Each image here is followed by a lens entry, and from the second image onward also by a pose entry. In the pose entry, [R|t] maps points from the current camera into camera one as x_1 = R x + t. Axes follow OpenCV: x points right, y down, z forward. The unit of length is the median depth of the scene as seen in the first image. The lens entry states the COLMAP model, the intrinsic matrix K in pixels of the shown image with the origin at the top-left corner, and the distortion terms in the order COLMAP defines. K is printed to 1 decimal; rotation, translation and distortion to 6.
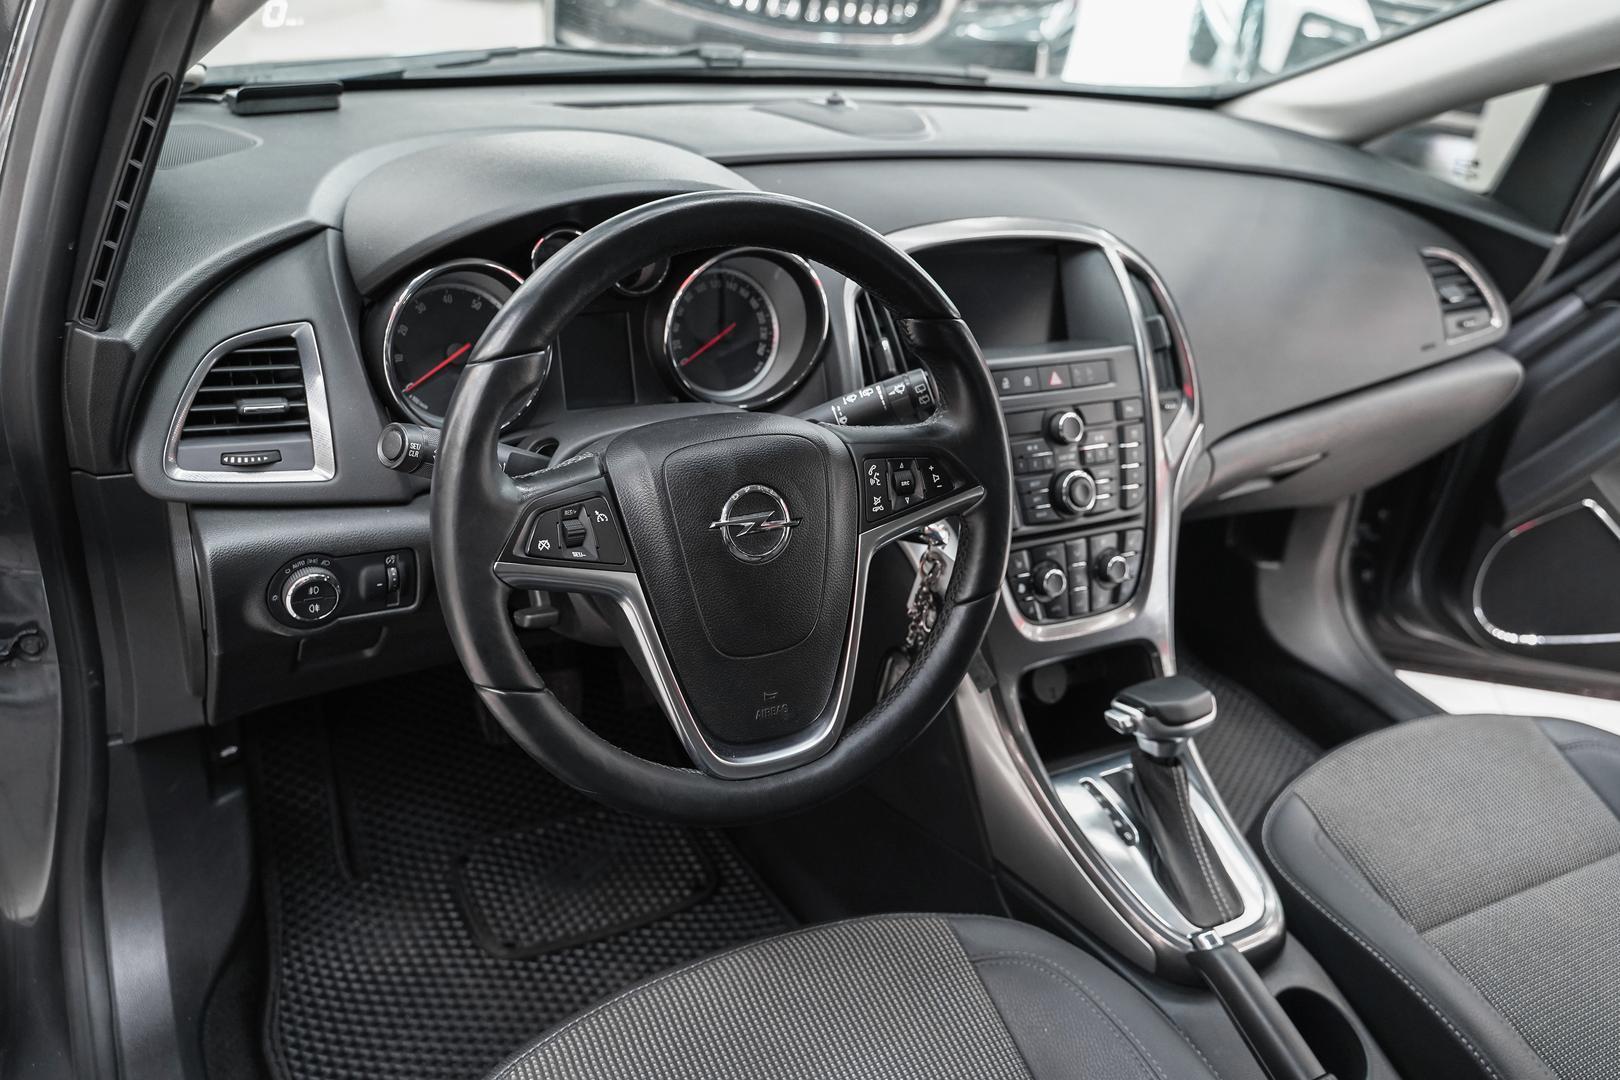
lens RADIAL K [[1314.1, 0, 807.7], [0, 1314.1, 543.9], [0, 0, 1]] dist [-0.017279, 0.020495]
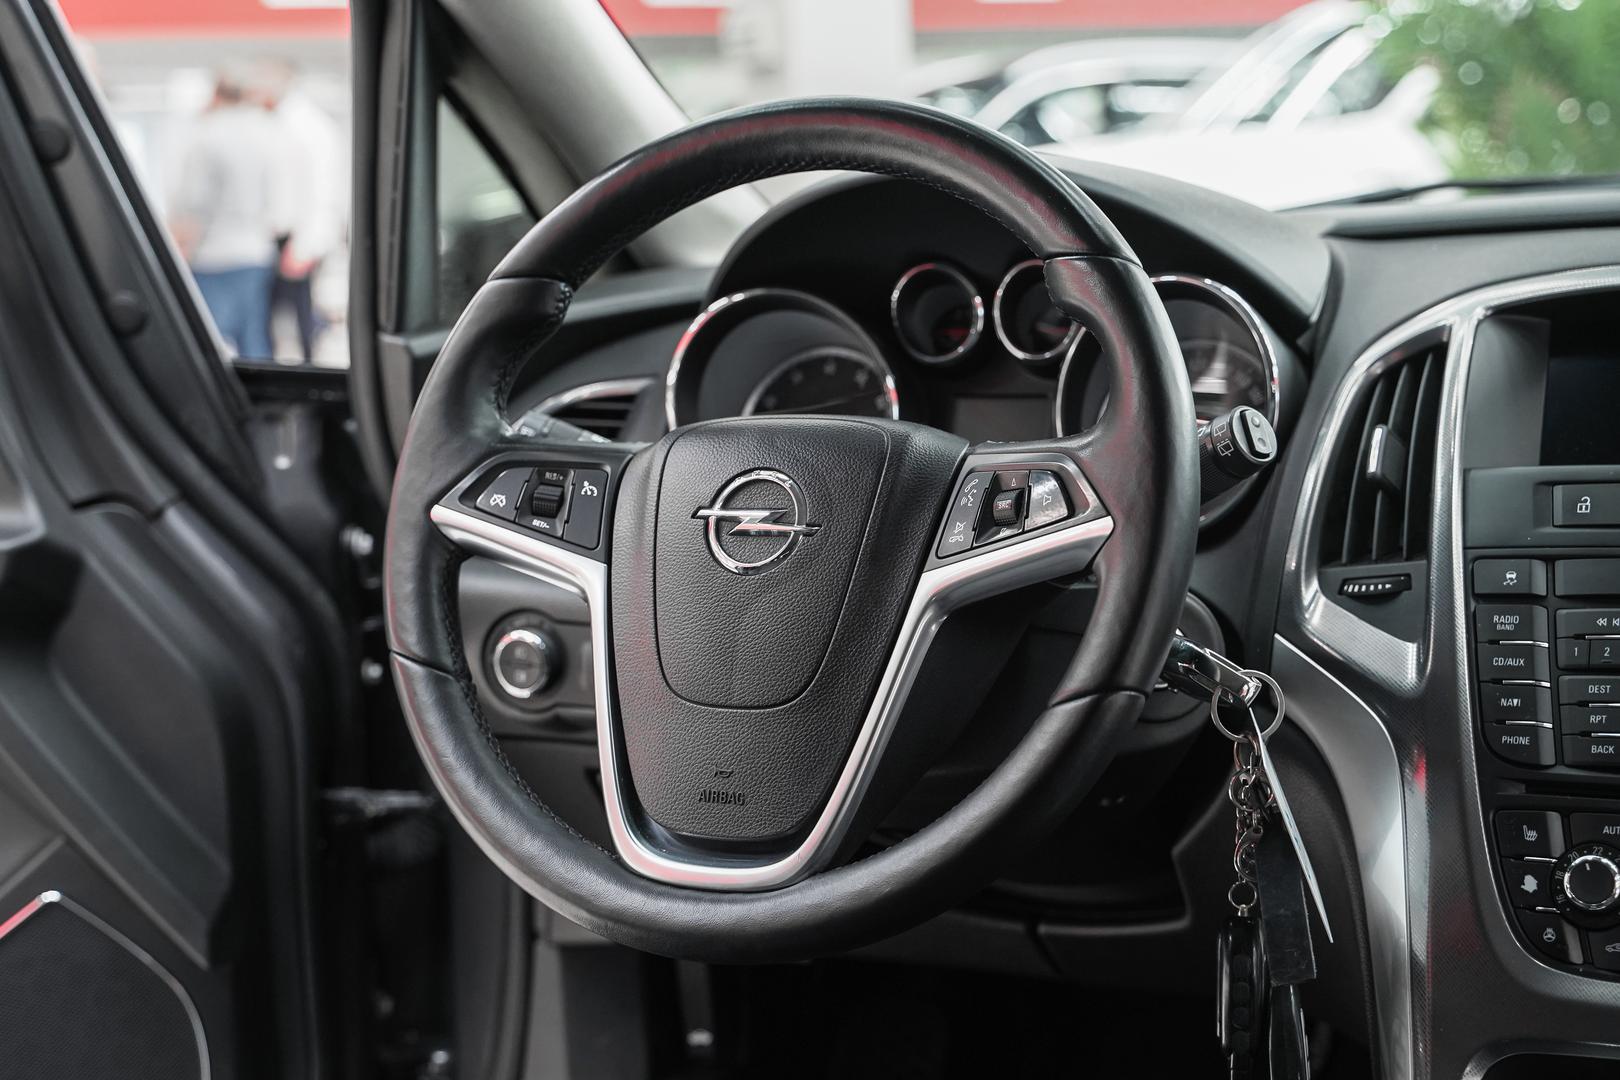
lens RADIAL K [[2332.5, 0, 772.9], [0, 2332.5, 536.5], [0, 0, 1]] dist [0.023987, 0.000000]
pose [[0.559669, -0.023890, -0.828372, 0.686338], [-0.305864, 0.923056, -0.233270, 0.192161], [0.770207, 0.383923, 0.509298, 0.248821]]
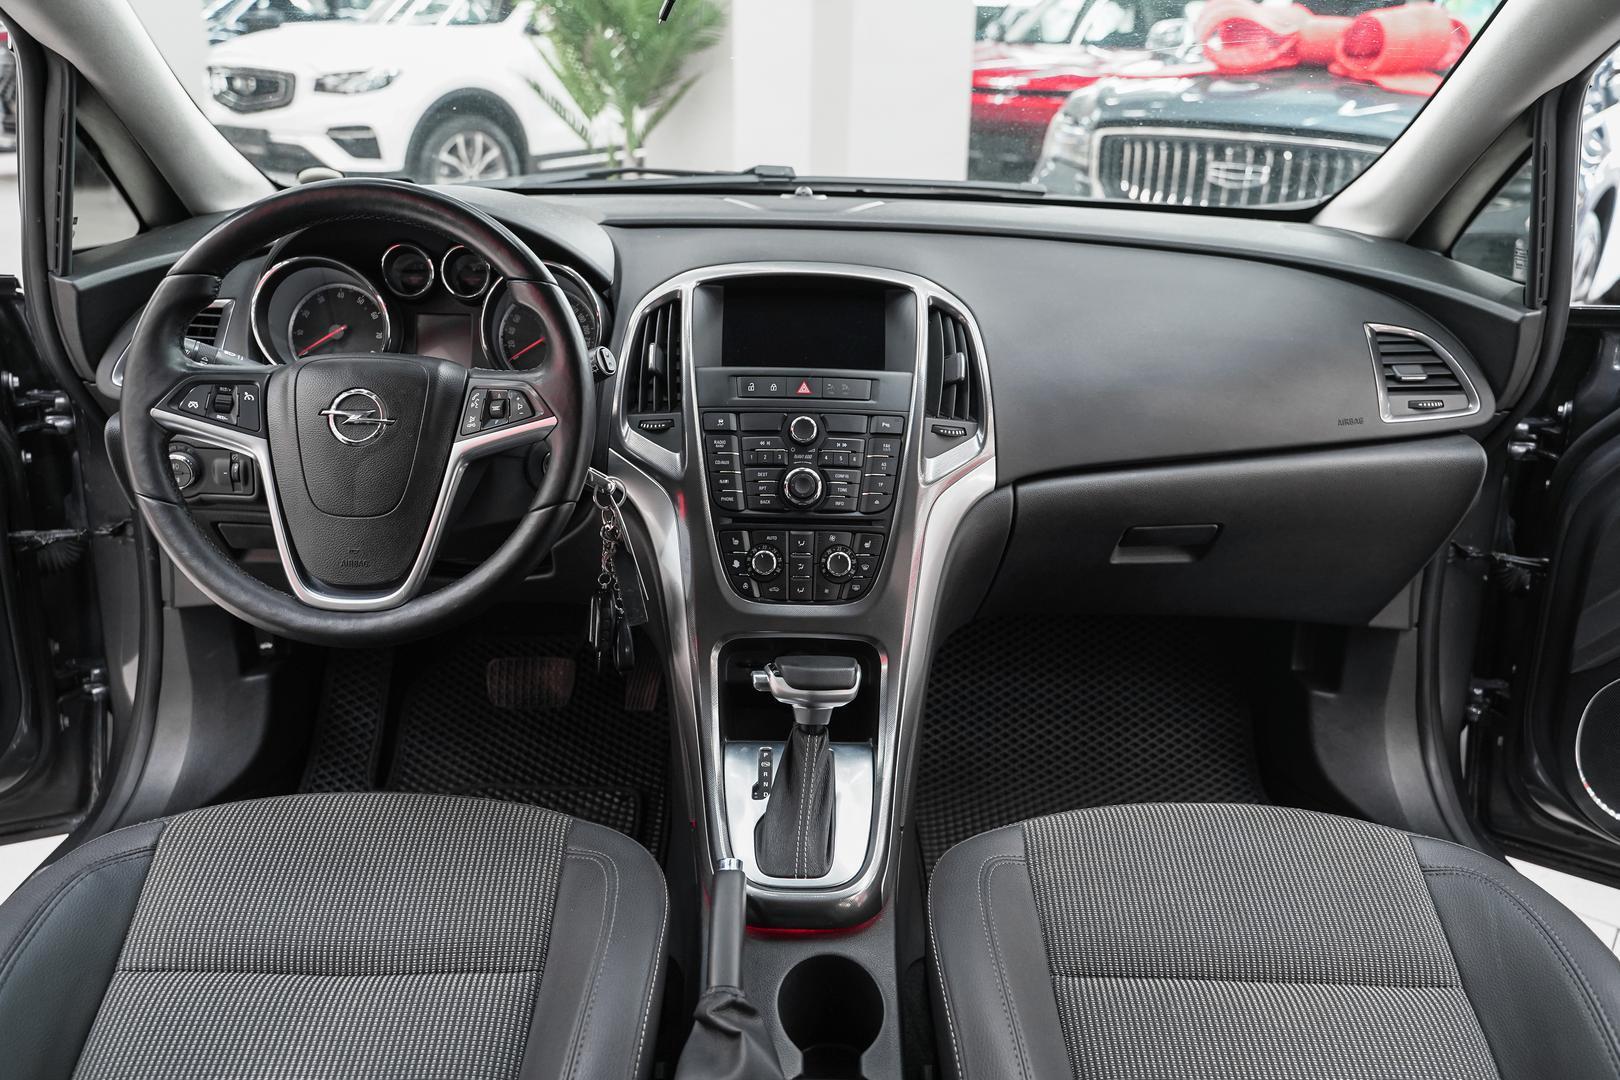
lens RADIAL K [[1314.1, 0, 807.7], [0, 1314.1, 548.0], [0, 0, 1]] dist [-0.017279, 0.020495]
pose [[0.879150, 0.083626, -0.469150, 0.683819], [-0.165238, 0.976900, -0.135511, 0.149896], [0.446980, 0.196656, 0.872660, 0.040595]]
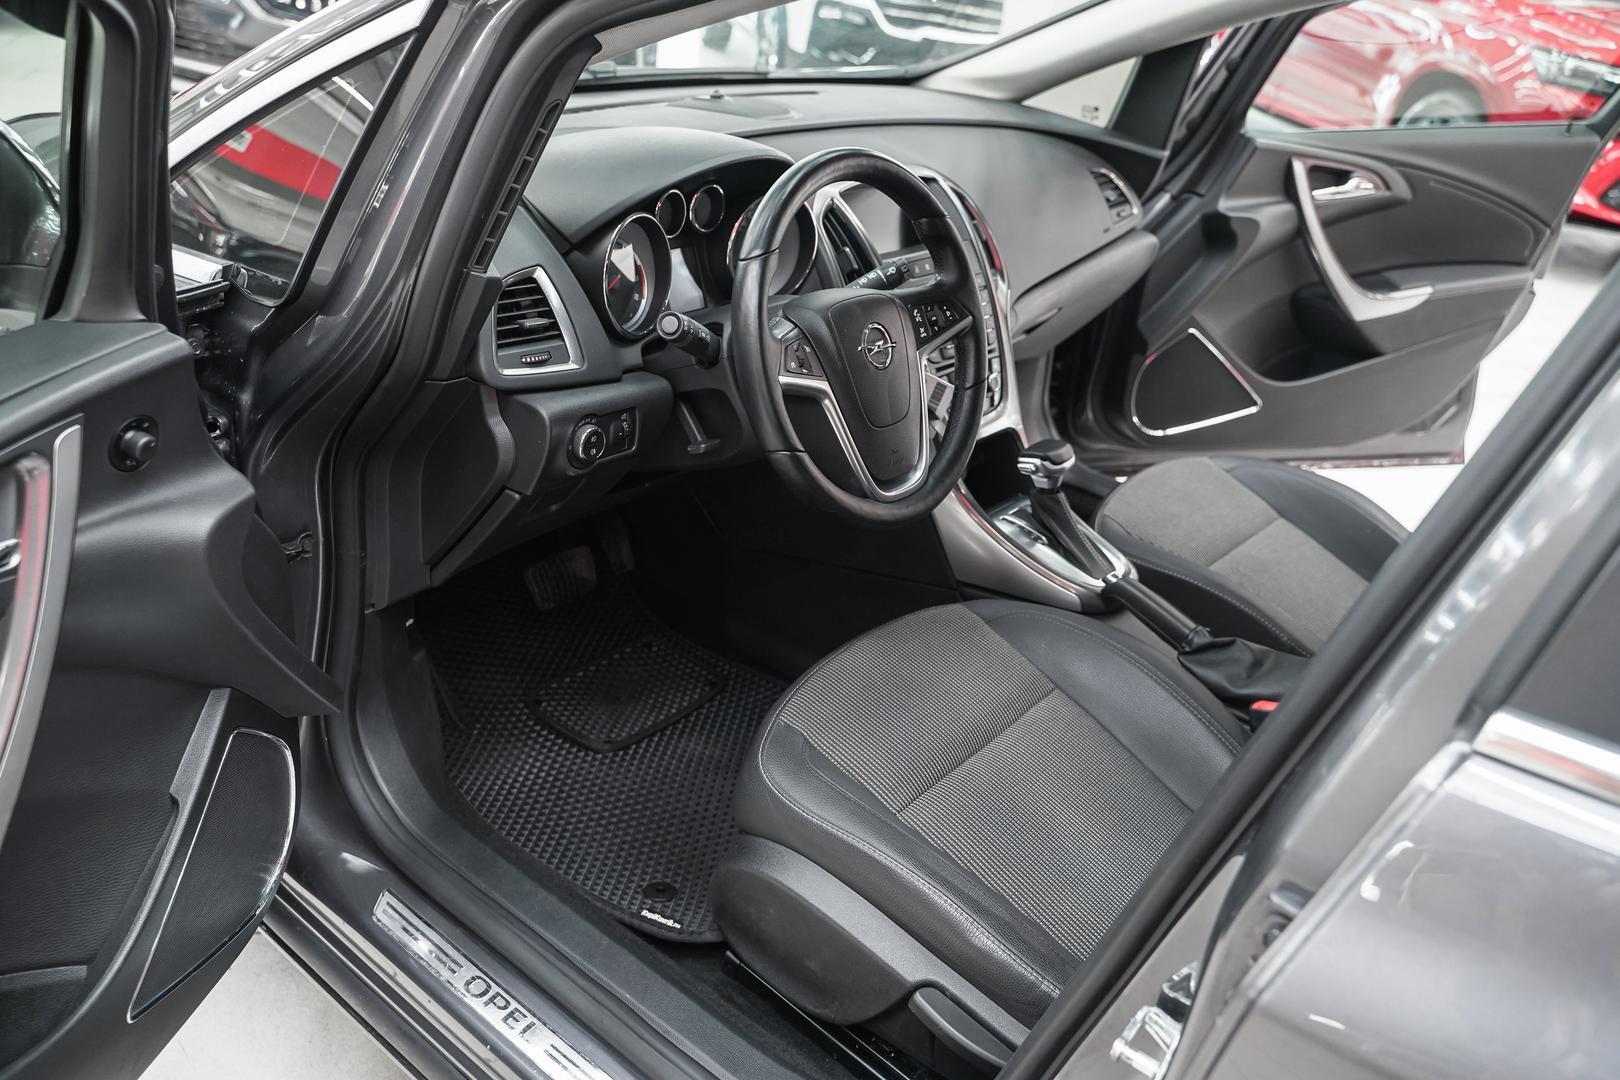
lens RADIAL K [[1314.1, 0, 807.6], [0, 1314.1, 554.7], [0, 0, 1]] dist [-0.017279, 0.020495]
pose [[0.927460, -0.184796, 0.325067, -0.484657], [0.180350, 0.982616, 0.044042, 0.105512], [-0.327554, 0.017779, 0.944665, -0.371158]]
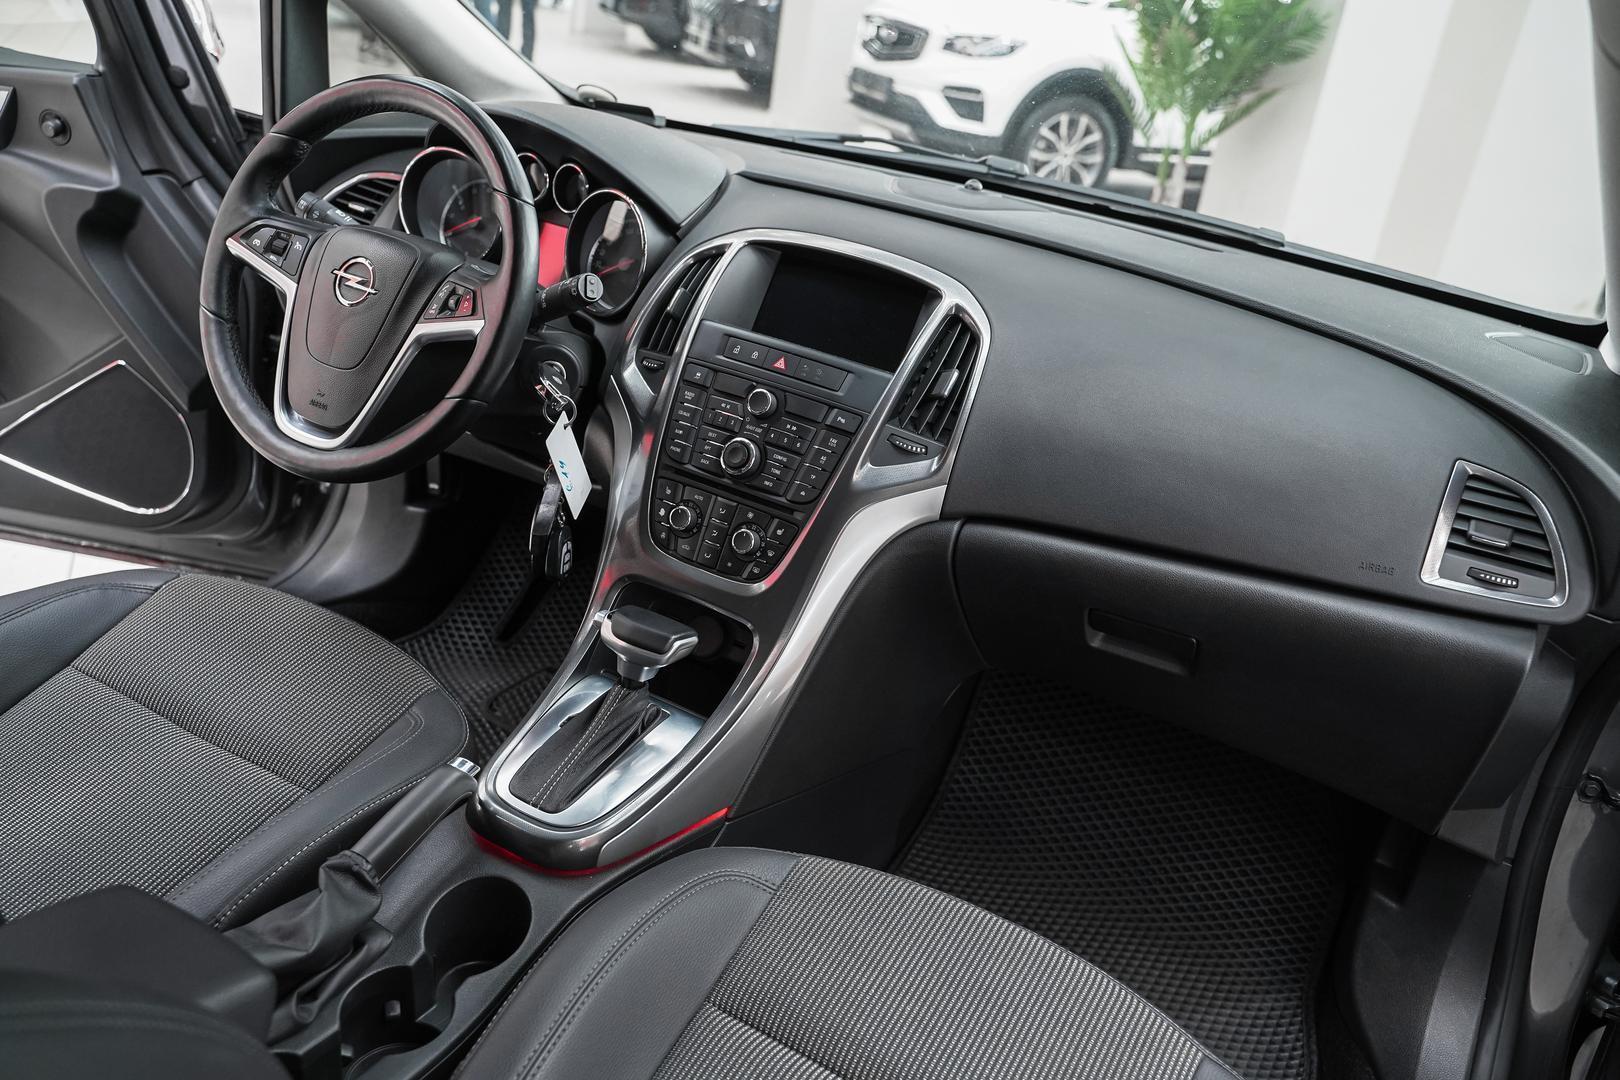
lens RADIAL K [[1314.1, 0, 797.3], [0, 1314.1, 544.2], [0, 0, 1]] dist [-0.017279, 0.020495]
pose [[0.539787, 0.311510, -0.782044, 1.038596], [-0.484512, 0.874673, 0.013984, -0.013319], [0.688388, 0.371361, 0.623067, 0.349485]]
